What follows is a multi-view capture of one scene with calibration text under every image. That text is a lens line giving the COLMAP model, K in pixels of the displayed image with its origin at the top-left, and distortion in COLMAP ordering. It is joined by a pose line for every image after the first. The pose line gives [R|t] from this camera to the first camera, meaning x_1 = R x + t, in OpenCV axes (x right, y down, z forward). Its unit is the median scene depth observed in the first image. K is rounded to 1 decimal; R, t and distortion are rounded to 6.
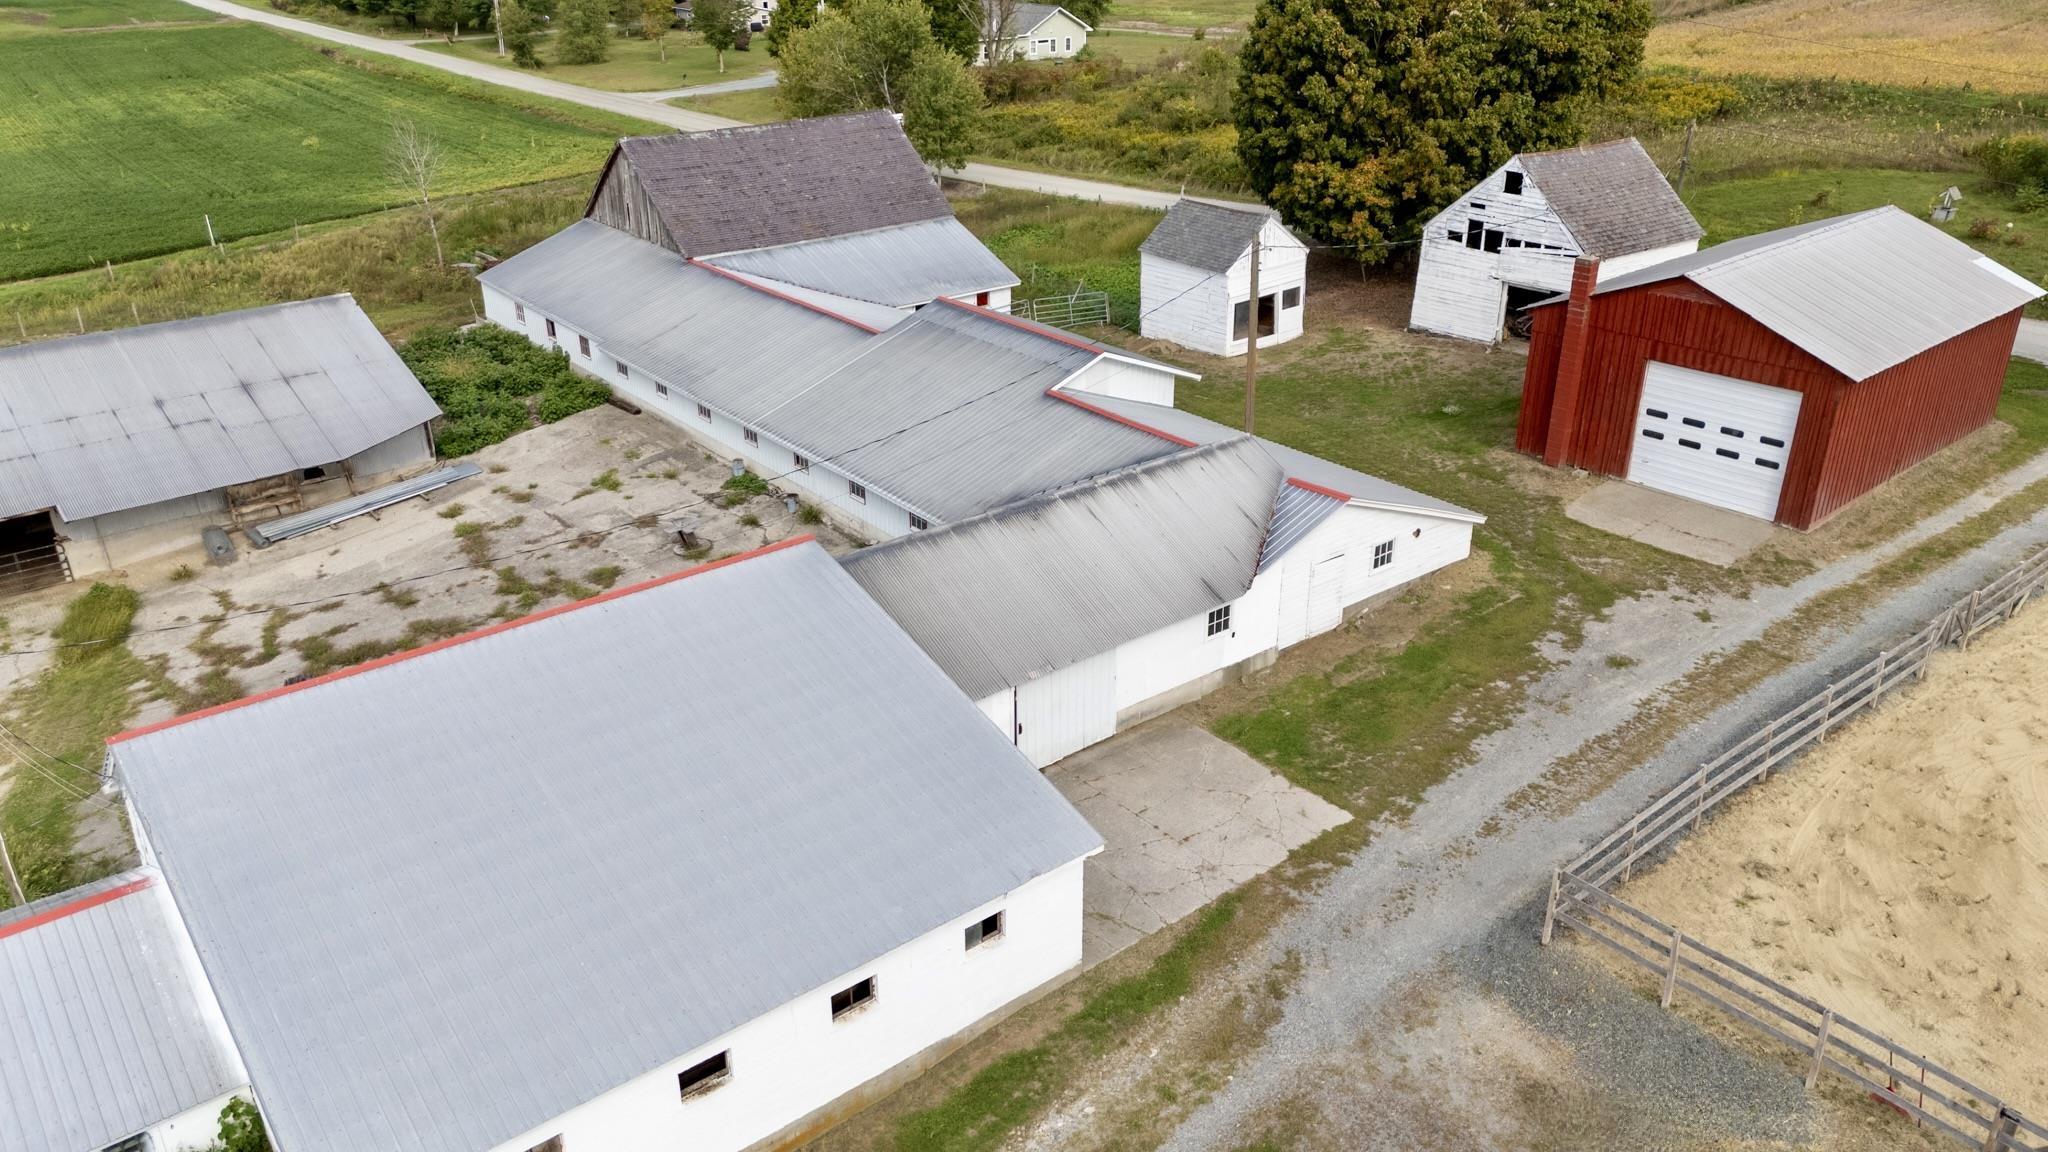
lens RADIAL K [[1506.4, 0, 1024.0], [0, 1506.4, 576.0], [0, 0, 1]] dist [0.082717, -0.075370]
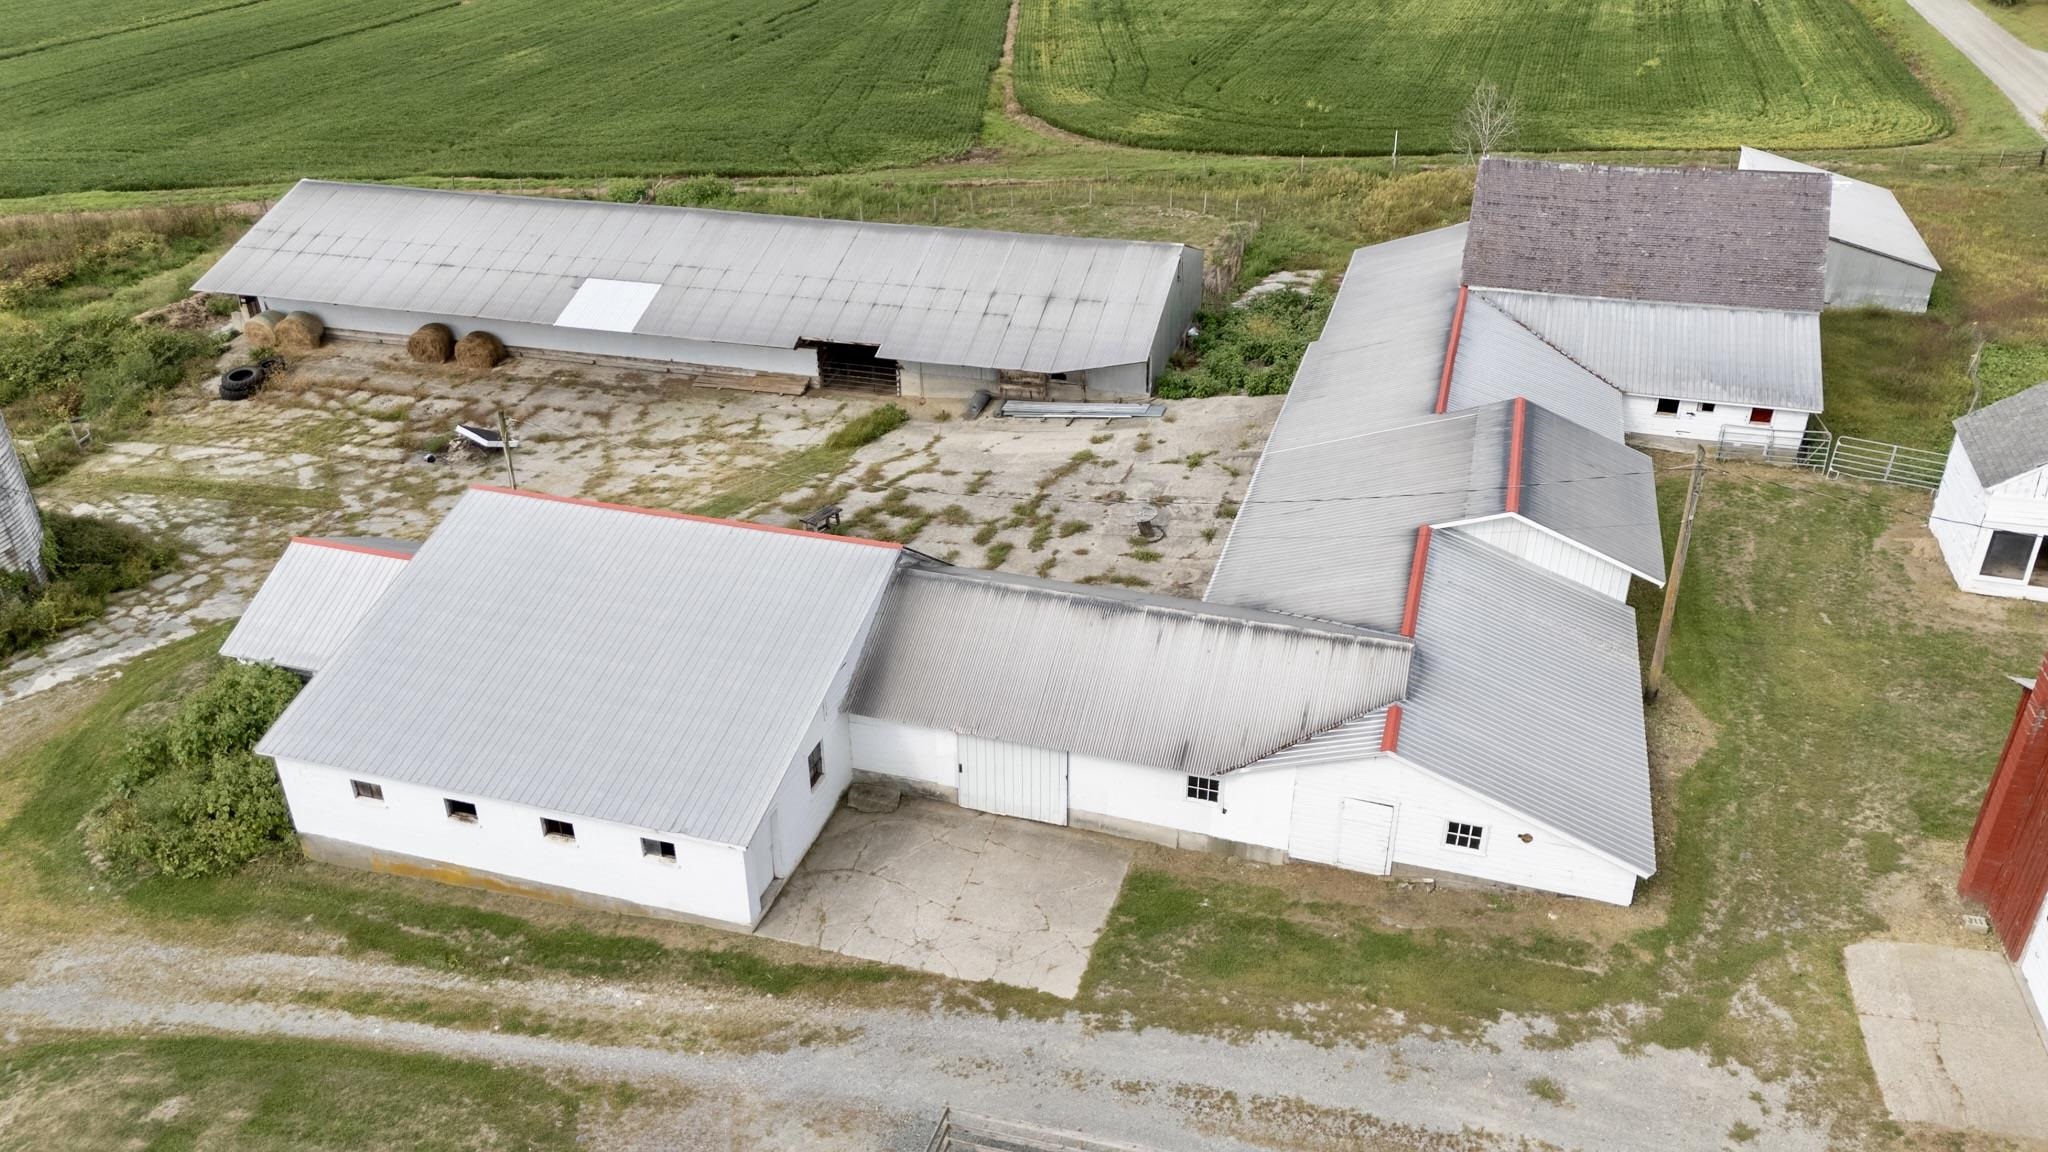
lens RADIAL K [[1506.1, 0, 1021.1], [0, 1506.1, 578.3], [0, 0, 1]] dist [0.097983, -0.110955]
pose [[0.558961, 0.404742, -0.723704, 0.659155], [-0.344338, 0.907267, 0.241450, -0.268981], [0.754317, 0.114238, 0.646494, 0.214429]]
